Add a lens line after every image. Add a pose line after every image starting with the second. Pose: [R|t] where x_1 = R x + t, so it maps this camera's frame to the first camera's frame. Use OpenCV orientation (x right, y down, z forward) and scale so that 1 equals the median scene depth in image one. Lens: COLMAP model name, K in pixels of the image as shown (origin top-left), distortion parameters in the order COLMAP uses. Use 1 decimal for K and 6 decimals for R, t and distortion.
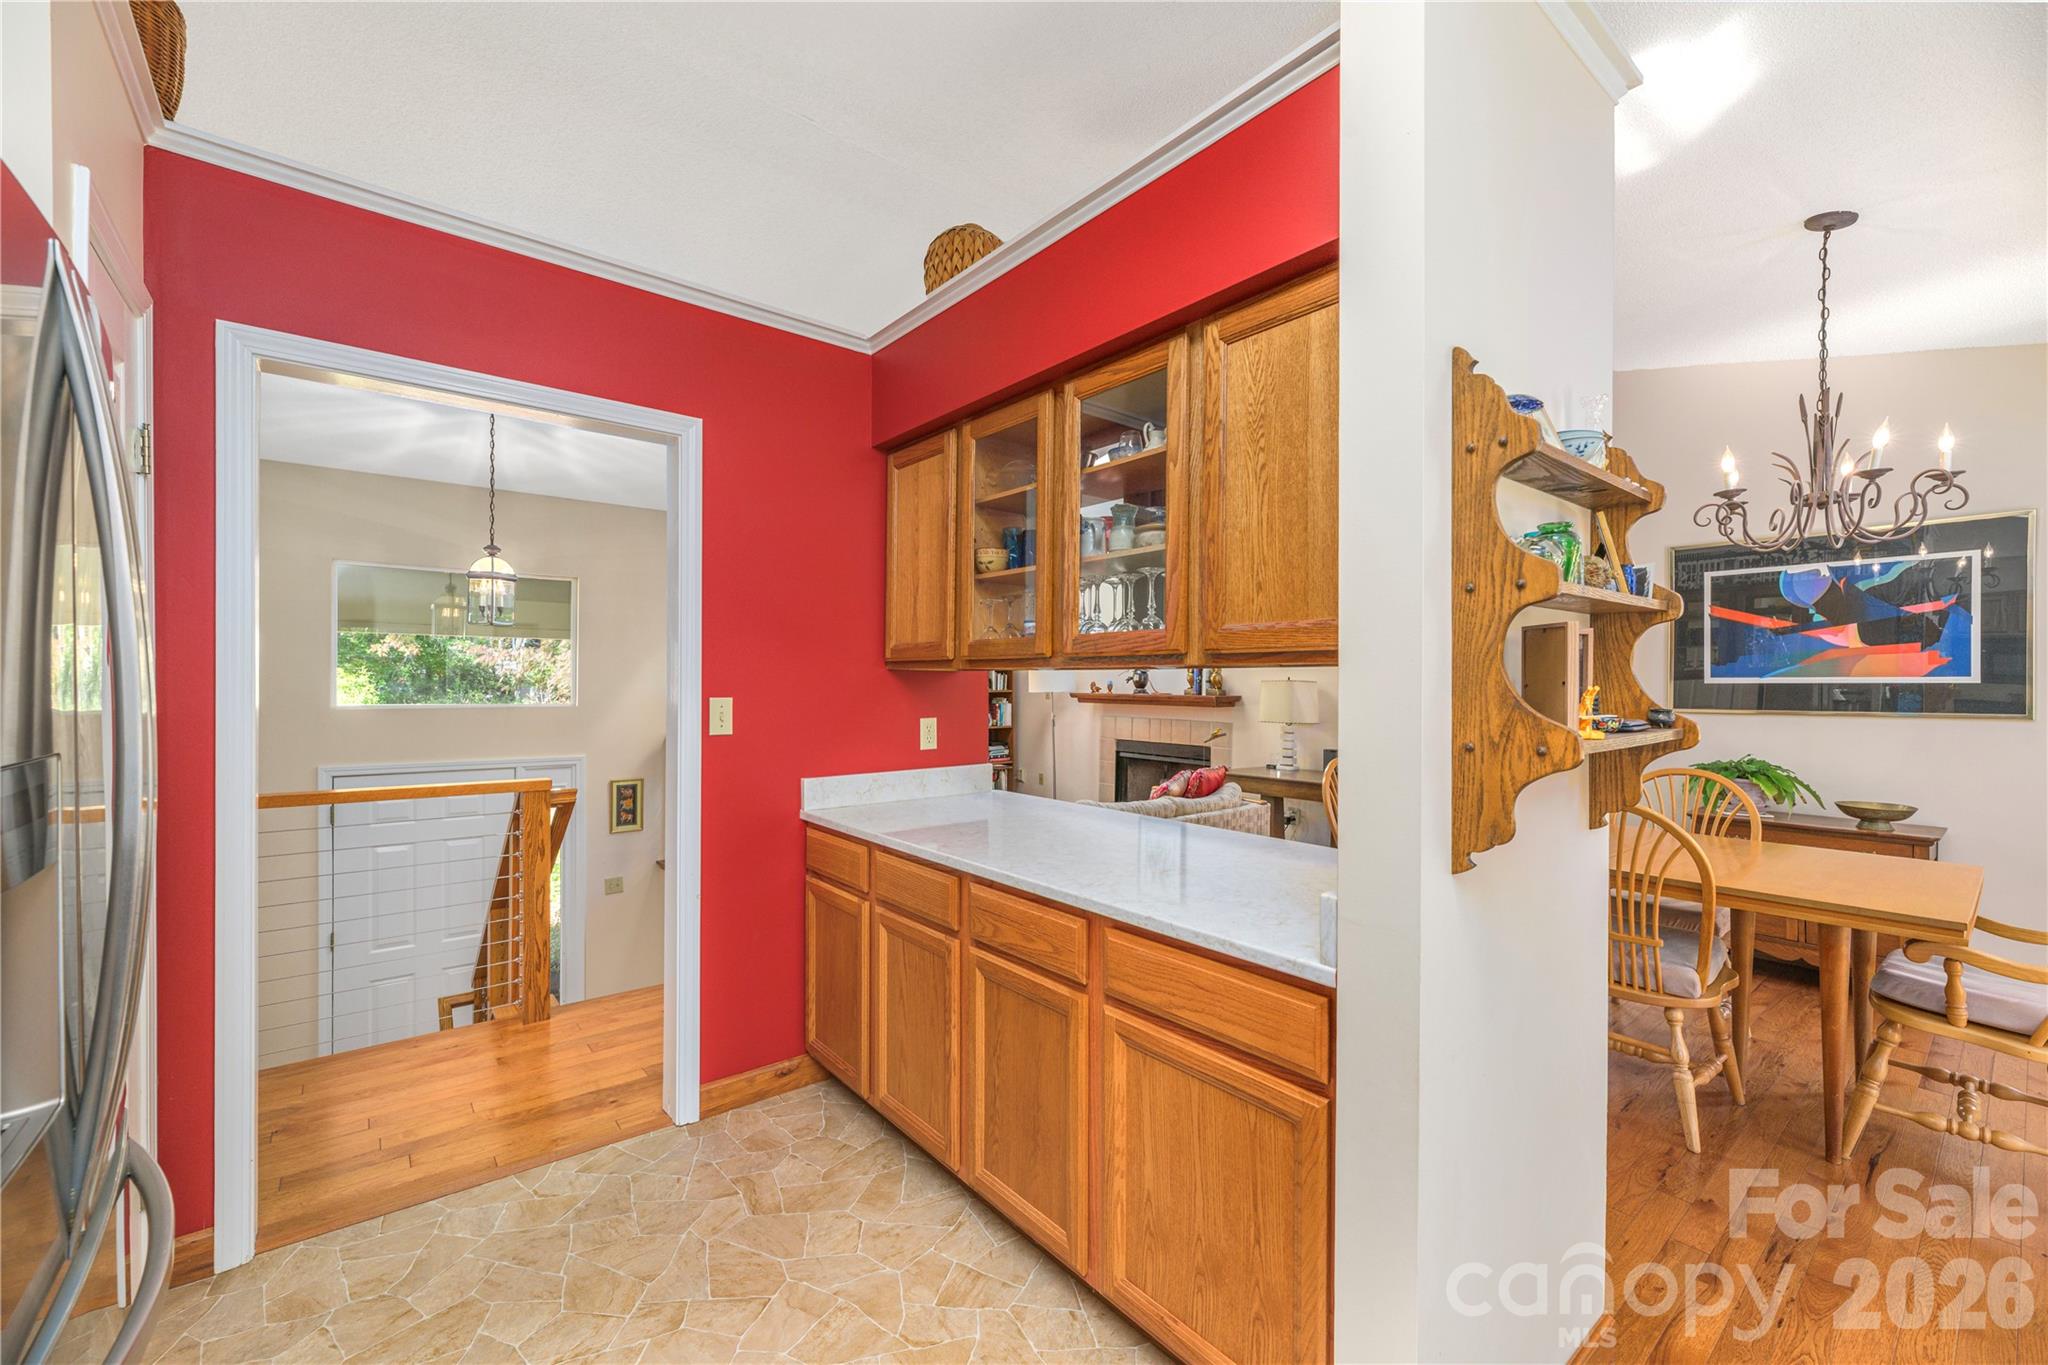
lens RADIAL K [[825.0, 0, 1028.0], [0, 825.0, 685.0], [0, 0, 1]] dist [0.000874, -0.000143]
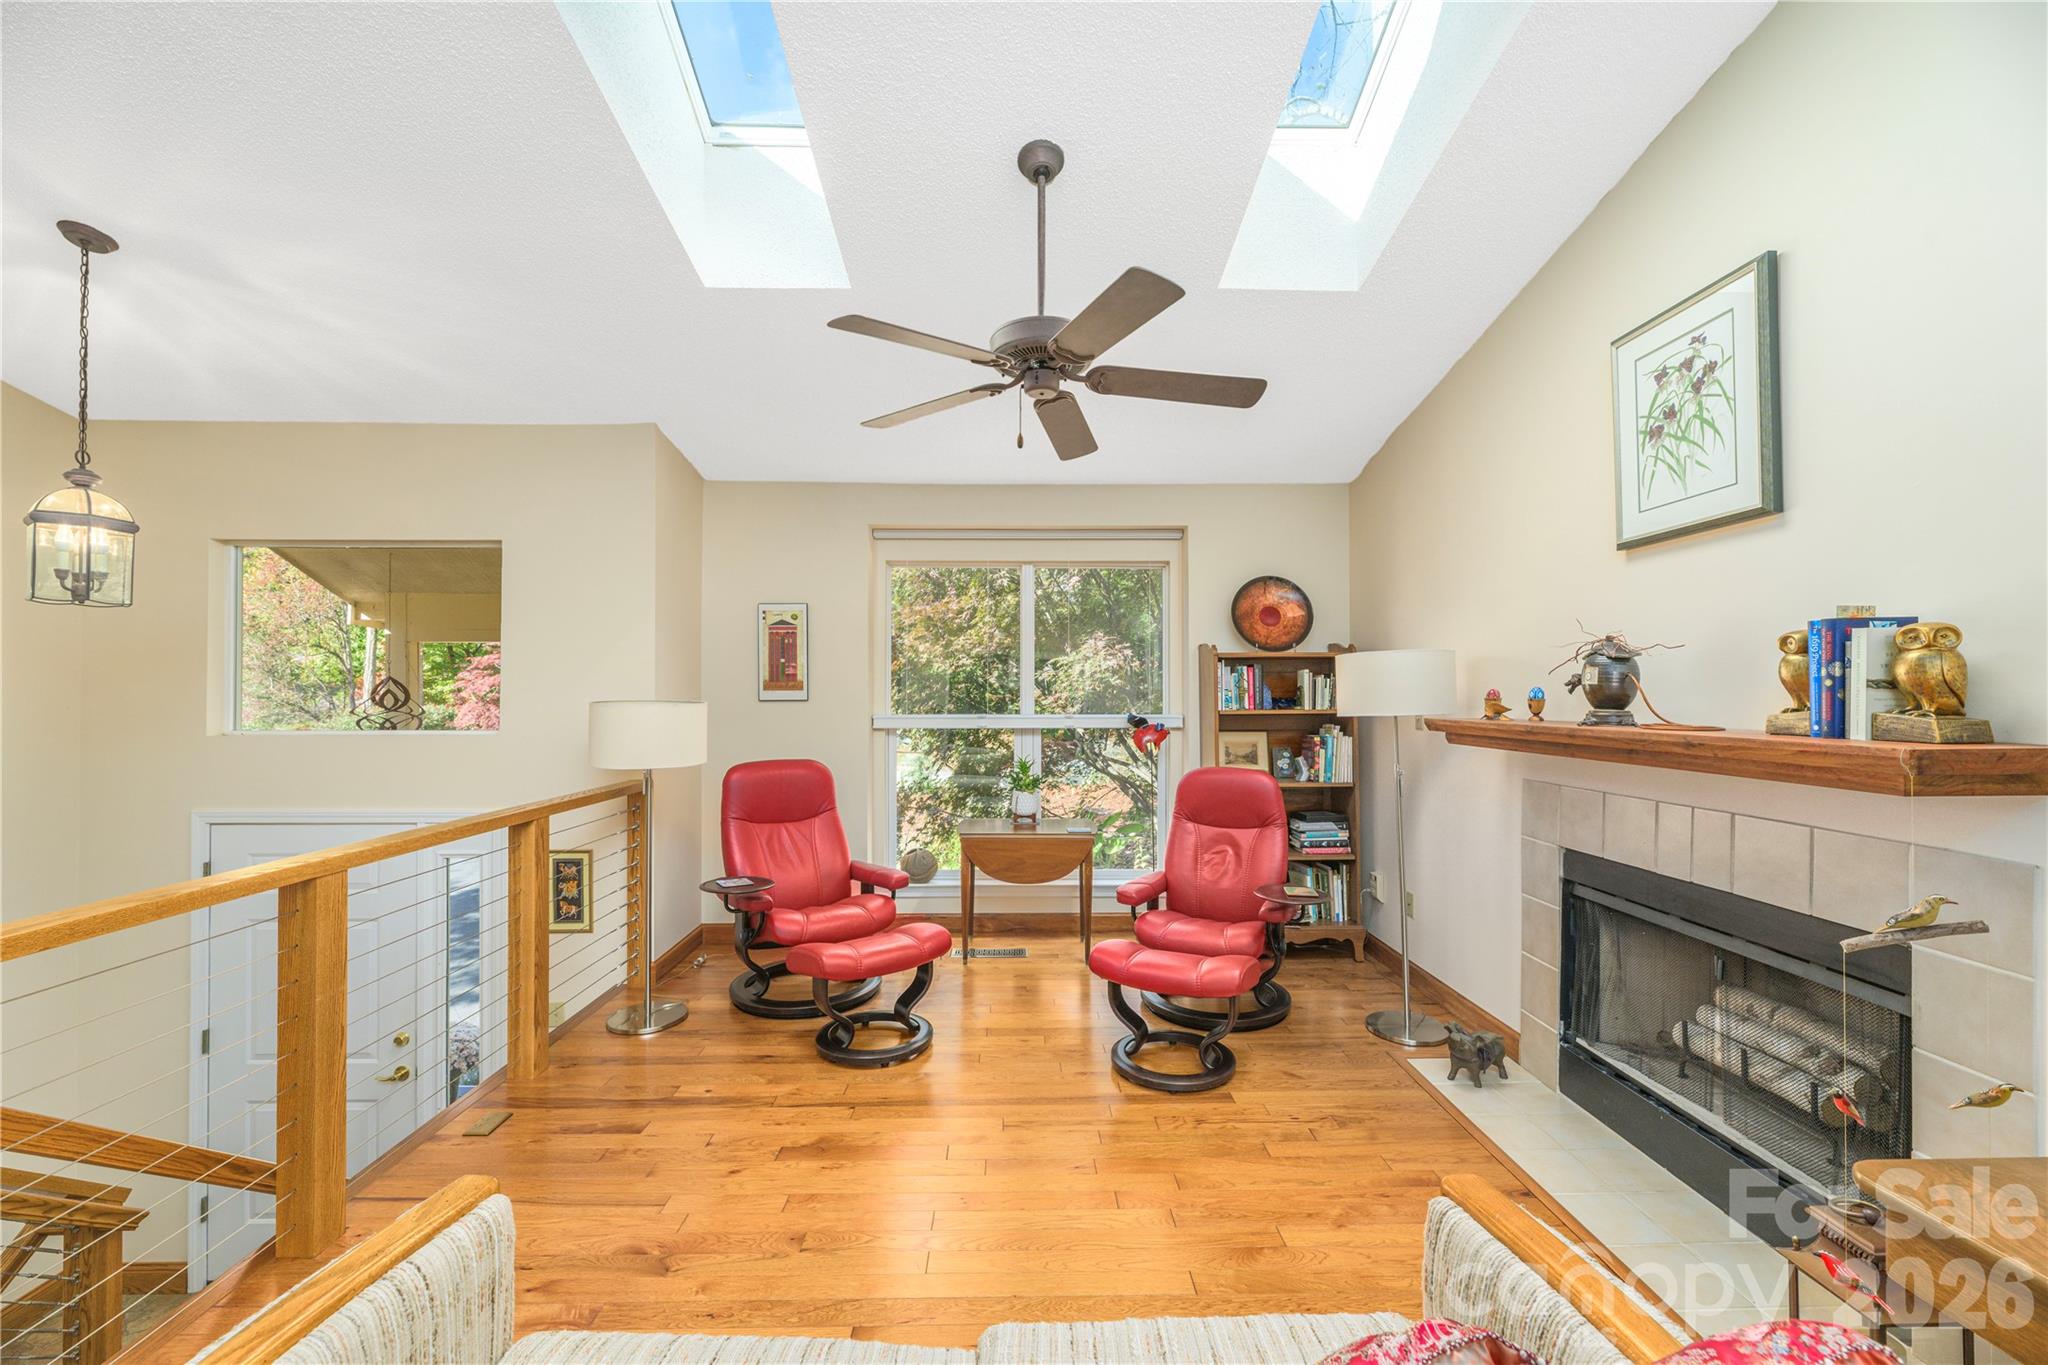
lens RADIAL K [[825.0, 0, 1020.7], [0, 825.0, 685.8], [0, 0, 1]] dist [0.000874, -0.000143]
pose [[0.787457, -0.012769, -0.616238, 0.167341], [0.004015, 0.999870, -0.015587, -0.001200], [0.616357, 0.009799, 0.787406, 0.651005]]
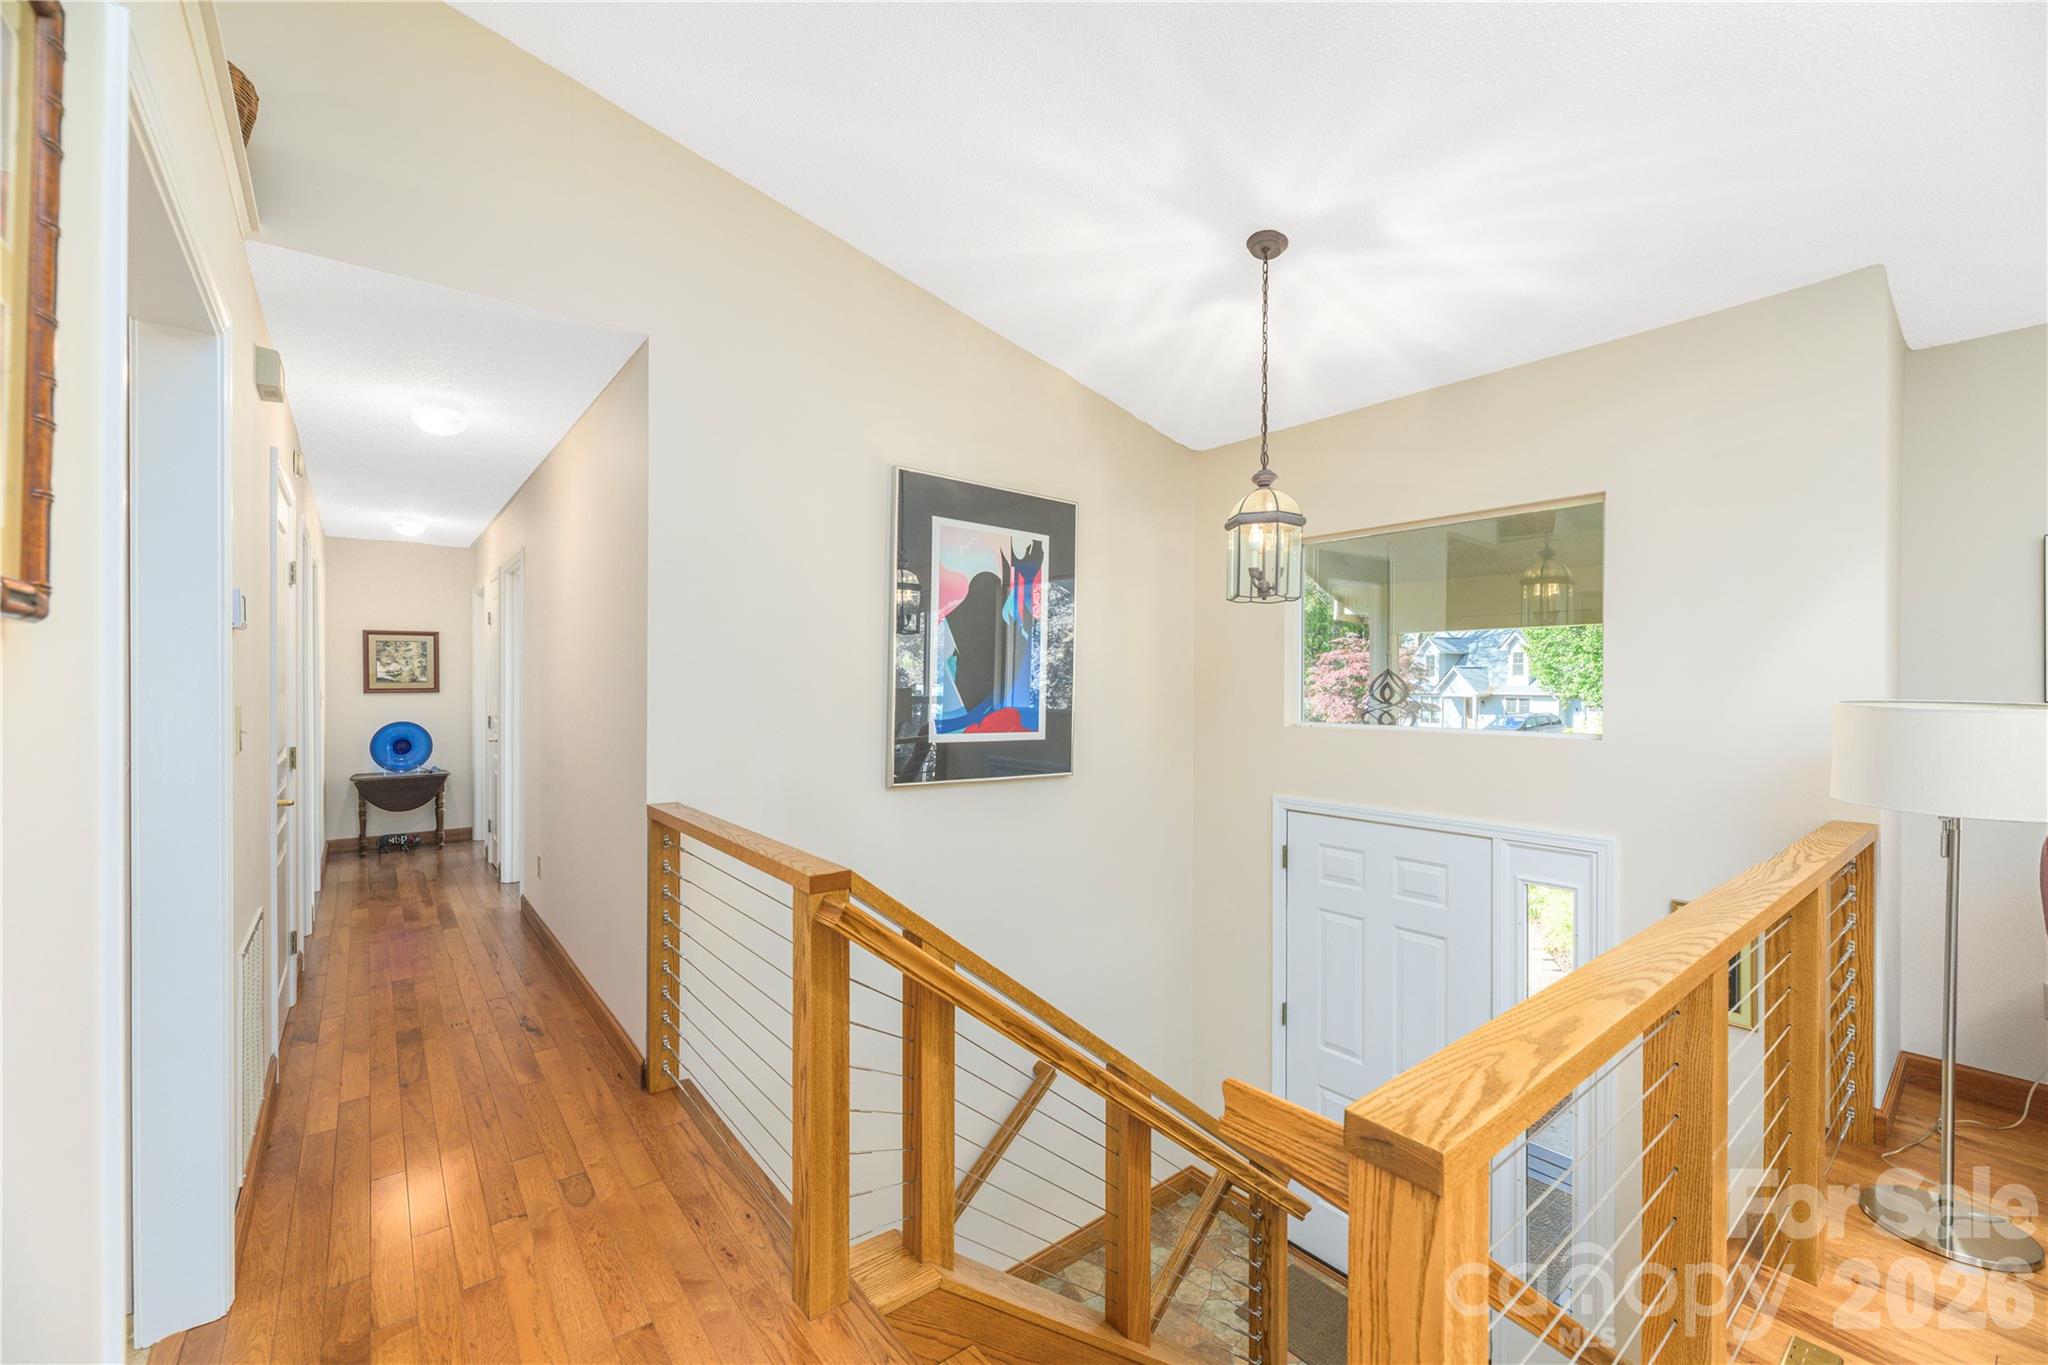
lens RADIAL K [[825.0, 0, 1026.4], [0, 825.0, 689.0], [0, 0, 1]] dist [0.000874, -0.000143]
pose [[-0.003725, -0.001002, -0.999993, -0.026103], [-0.008357, 0.999965, -0.000971, -0.003001], [0.999958, 0.008354, -0.003733, 0.565534]]
